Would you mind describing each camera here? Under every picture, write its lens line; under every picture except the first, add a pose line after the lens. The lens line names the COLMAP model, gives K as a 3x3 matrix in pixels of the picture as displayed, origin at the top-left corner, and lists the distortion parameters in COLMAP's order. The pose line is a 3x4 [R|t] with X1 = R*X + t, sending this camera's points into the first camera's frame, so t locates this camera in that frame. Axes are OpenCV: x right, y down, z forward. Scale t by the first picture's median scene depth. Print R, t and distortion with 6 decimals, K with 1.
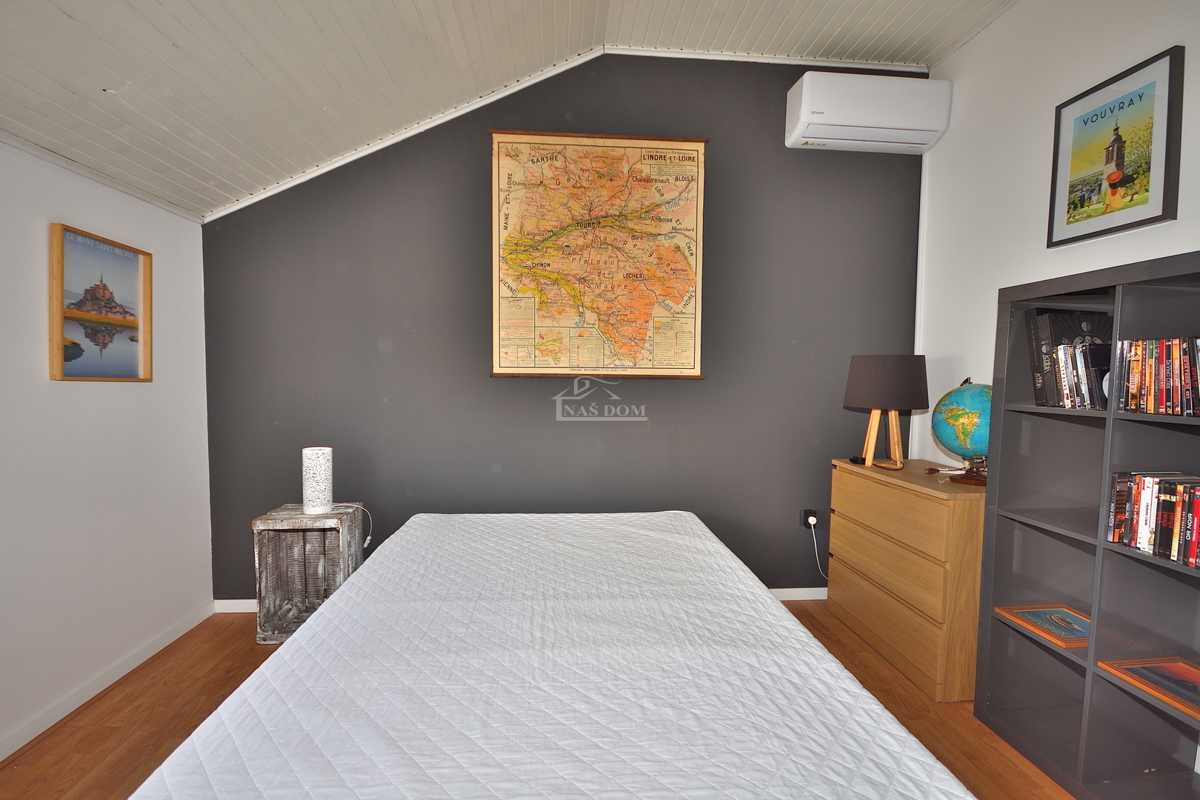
lens RADIAL K [[526.9, 0, 597.0], [0, 526.9, 406.3], [0, 0, 1]] dist [0.009369, -0.009186]
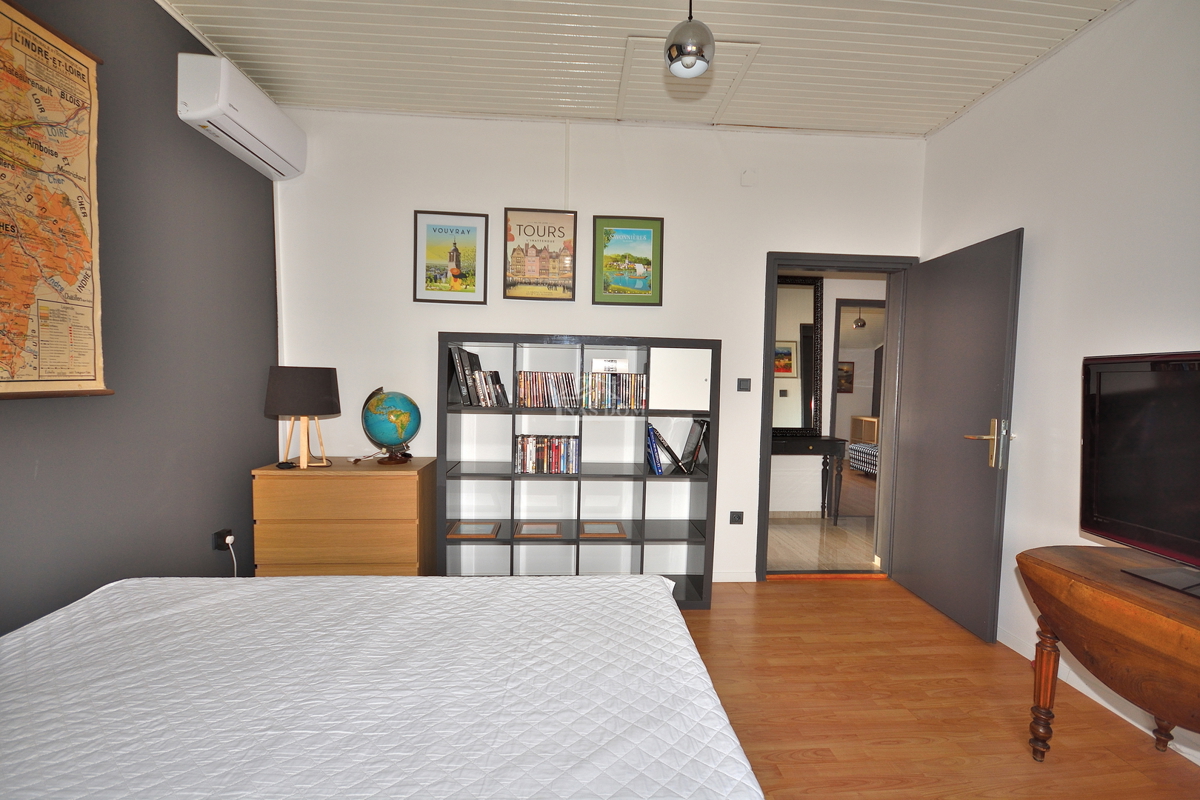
lens RADIAL K [[526.9, 0, 599.7], [0, 526.9, 402.4], [0, 0, 1]] dist [0.009369, -0.009186]
pose [[0.032166, -0.061180, 0.997608, -0.507231], [0.038276, 0.997468, 0.059937, -0.059342], [-0.998749, 0.036257, 0.034427, 0.315900]]
